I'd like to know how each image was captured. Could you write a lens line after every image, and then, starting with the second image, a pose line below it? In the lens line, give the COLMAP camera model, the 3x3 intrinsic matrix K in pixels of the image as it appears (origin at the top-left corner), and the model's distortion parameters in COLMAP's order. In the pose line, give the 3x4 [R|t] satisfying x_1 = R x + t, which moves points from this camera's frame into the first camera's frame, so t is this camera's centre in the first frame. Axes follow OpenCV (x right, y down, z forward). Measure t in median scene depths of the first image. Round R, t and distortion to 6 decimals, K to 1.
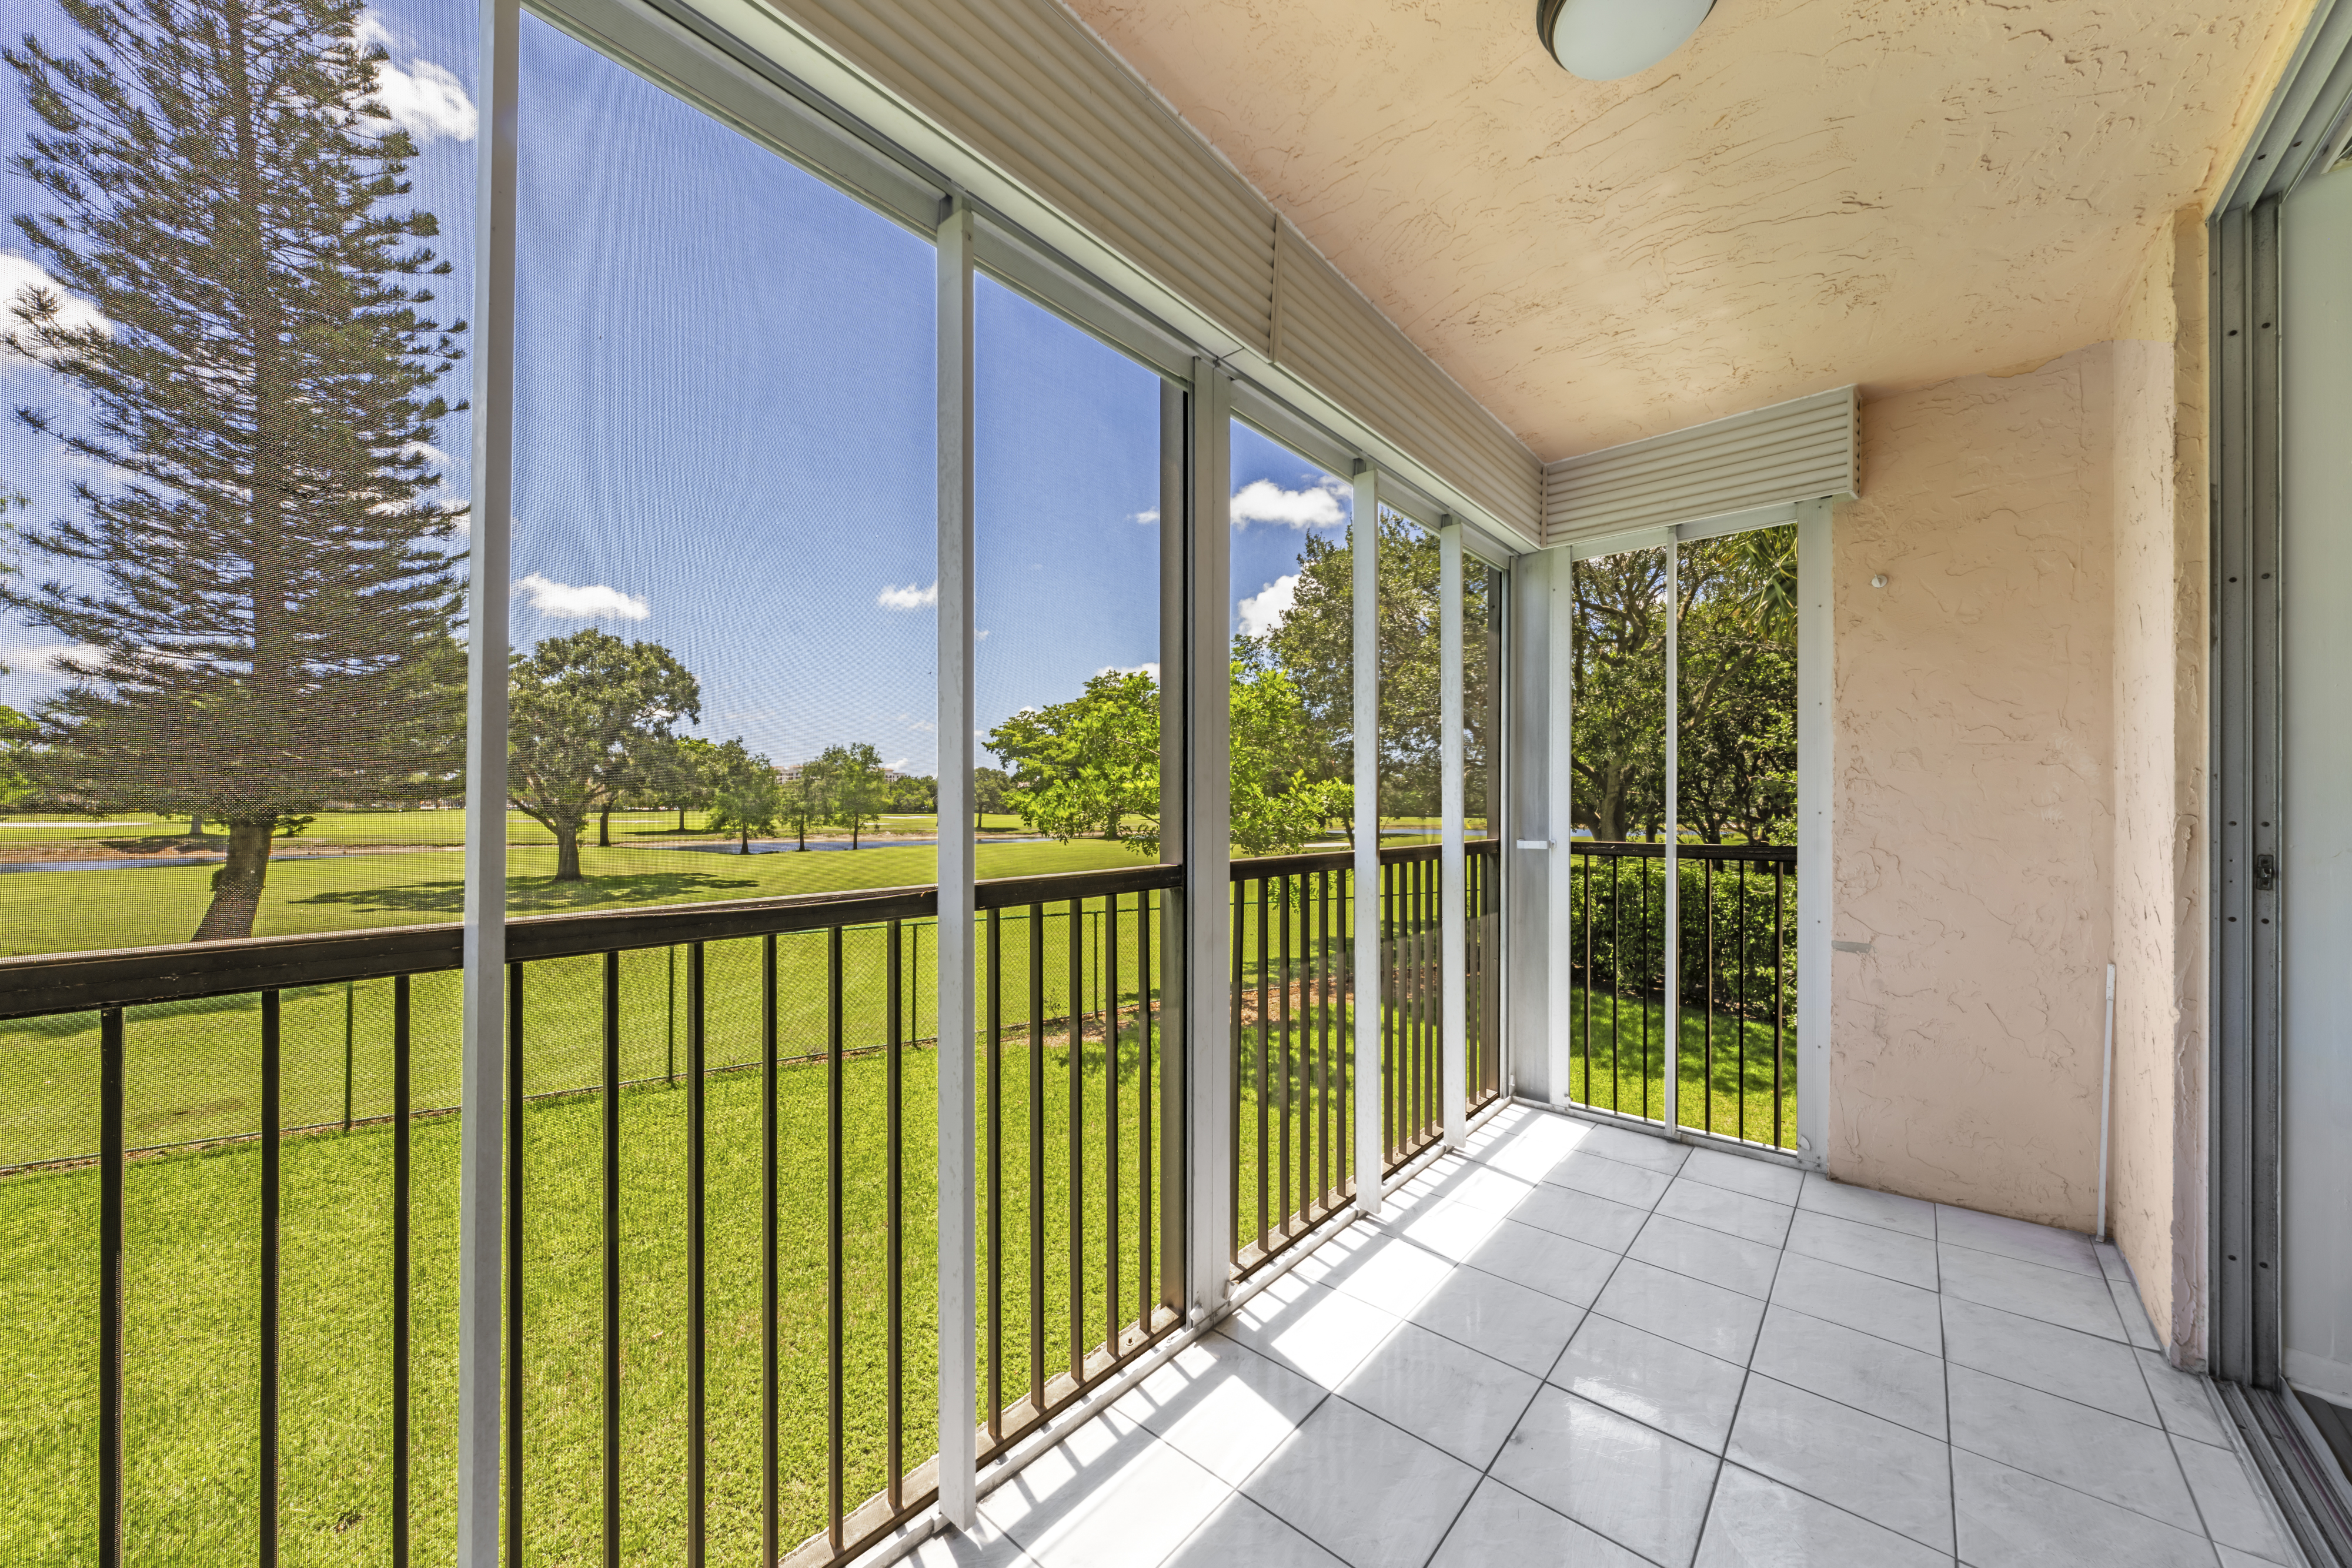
lens RADIAL K [[809.7, 0, 1152.5], [0, 809.7, 783.8], [0, 0, 1]] dist [0.000369, 0.000484]
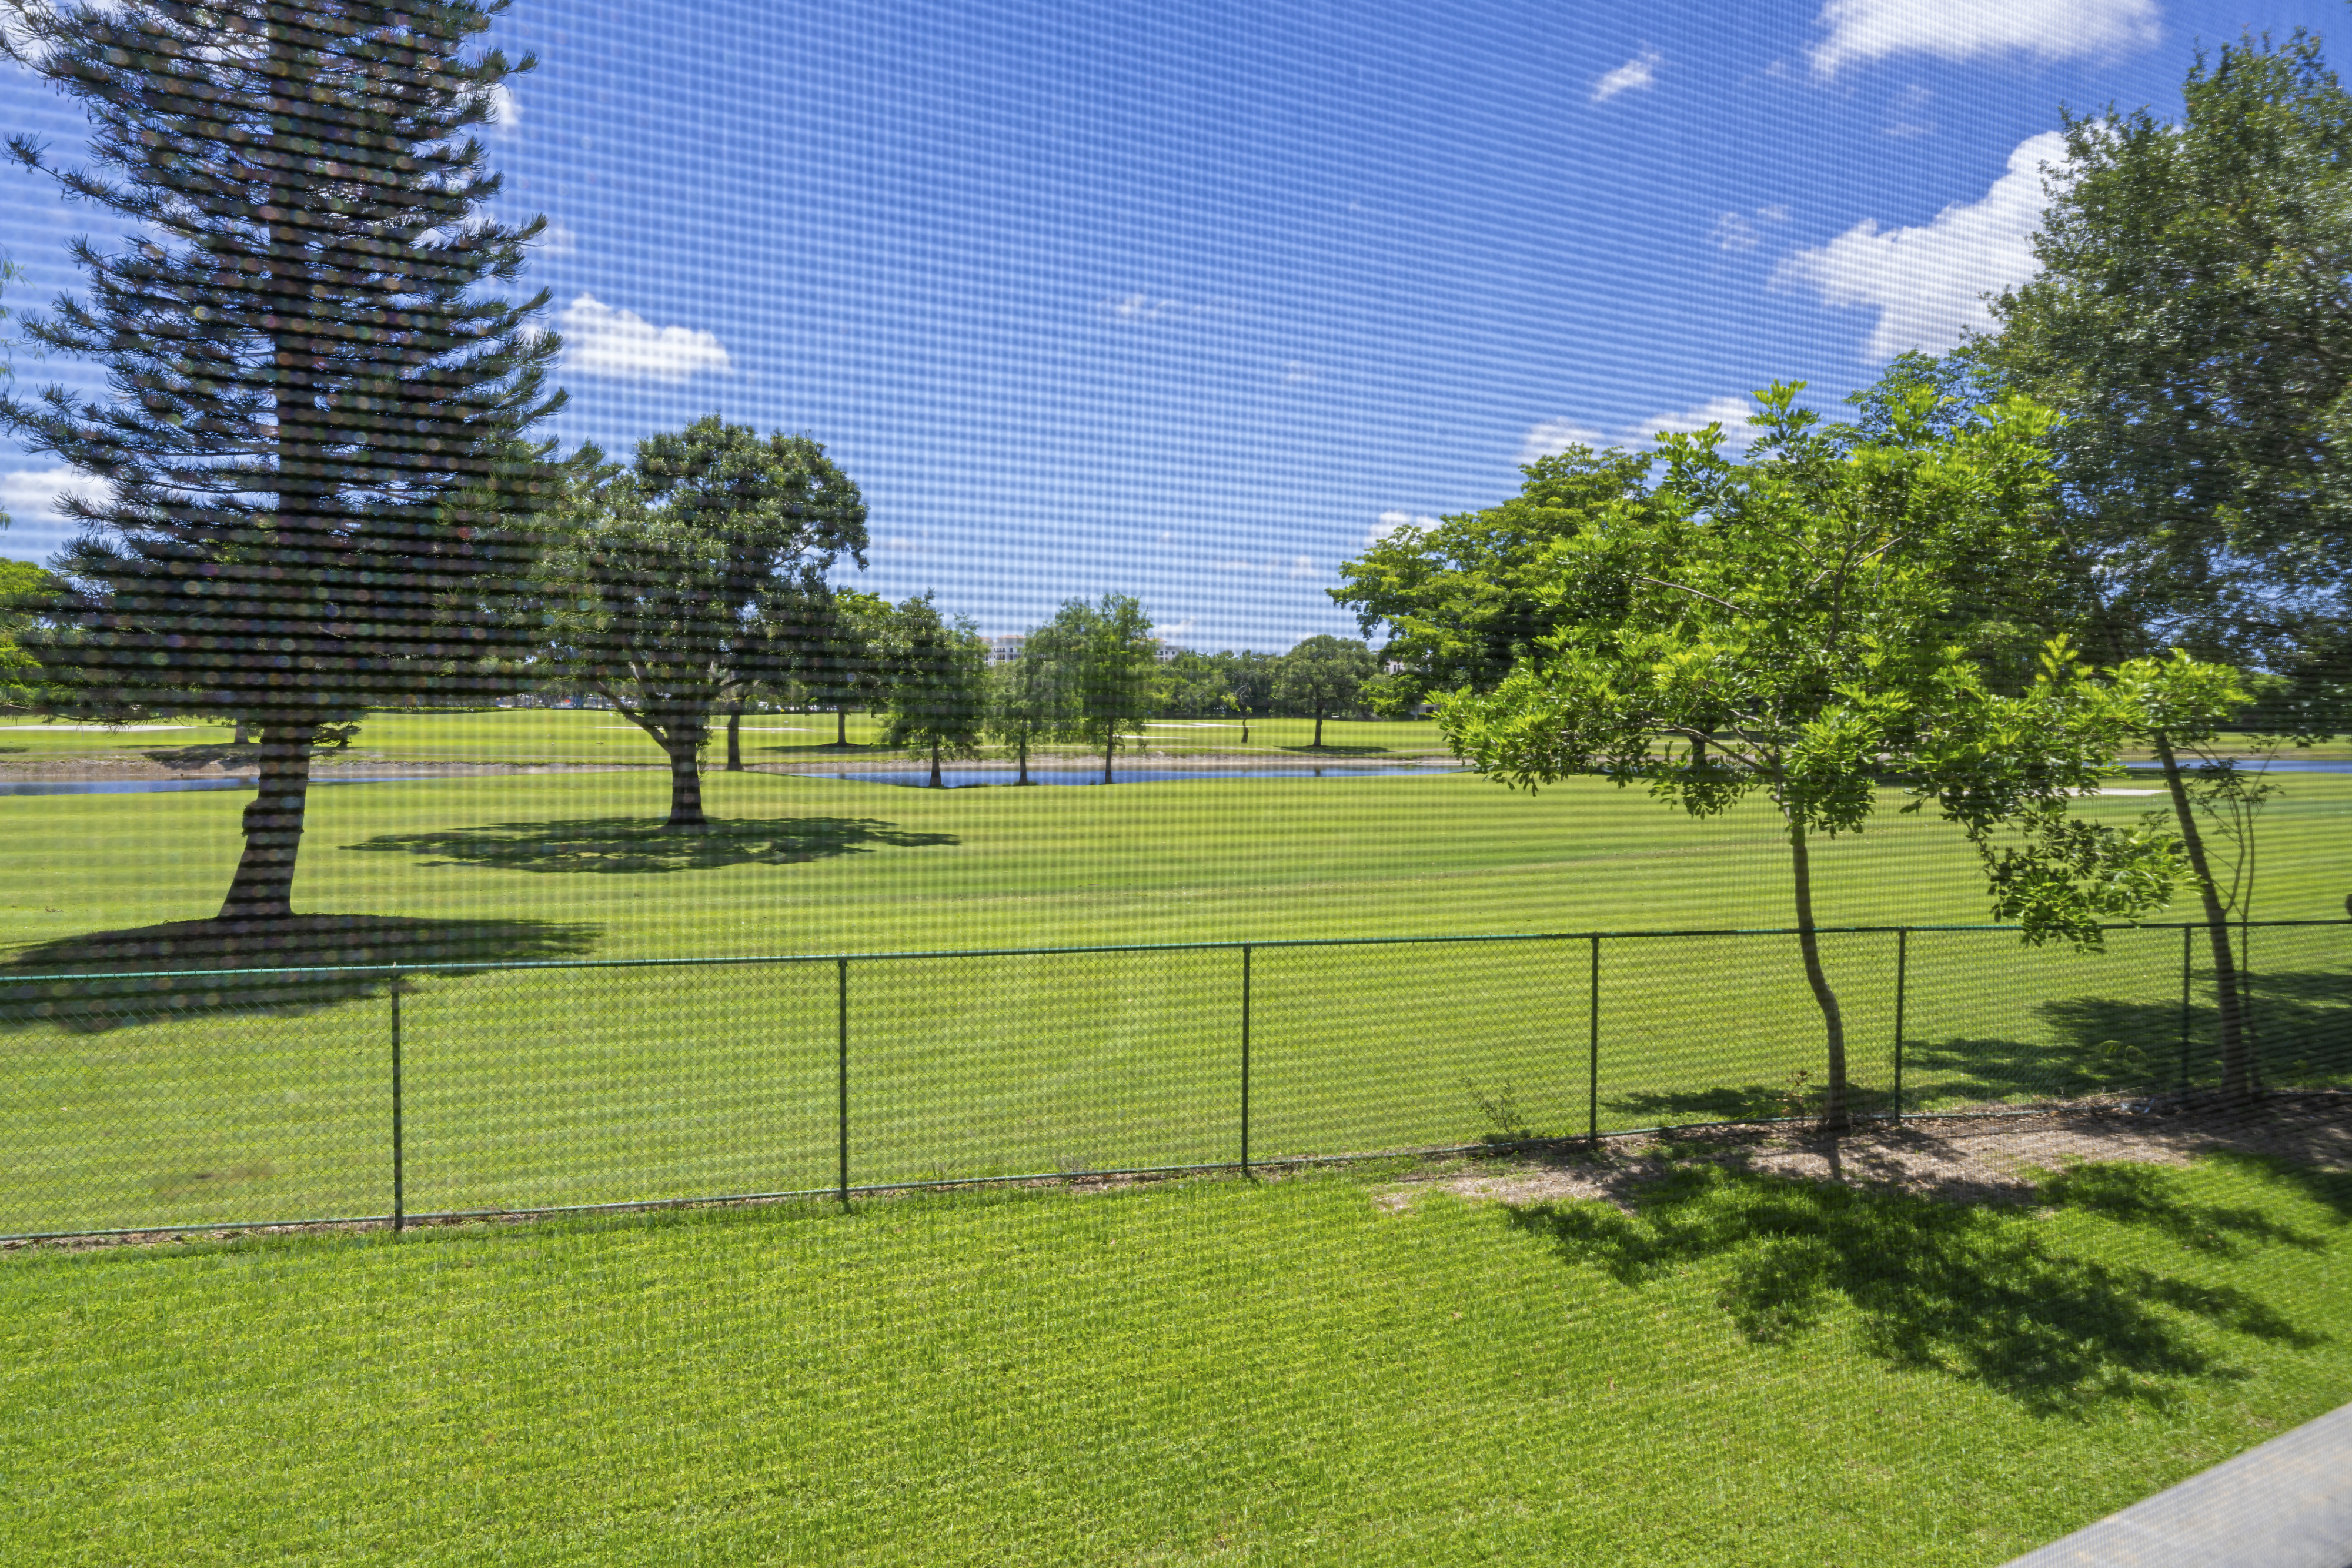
lens RADIAL K [[1731.9, 0, 1171.7], [0, 1731.9, 766.7], [0, 0, 1]] dist [0.003591, 0.015557]
pose [[0.938790, 0.013647, -0.344221, 0.076883], [0.003093, 0.998841, 0.048036, 0.009459], [0.344477, -0.046161, 0.937659, -0.104930]]
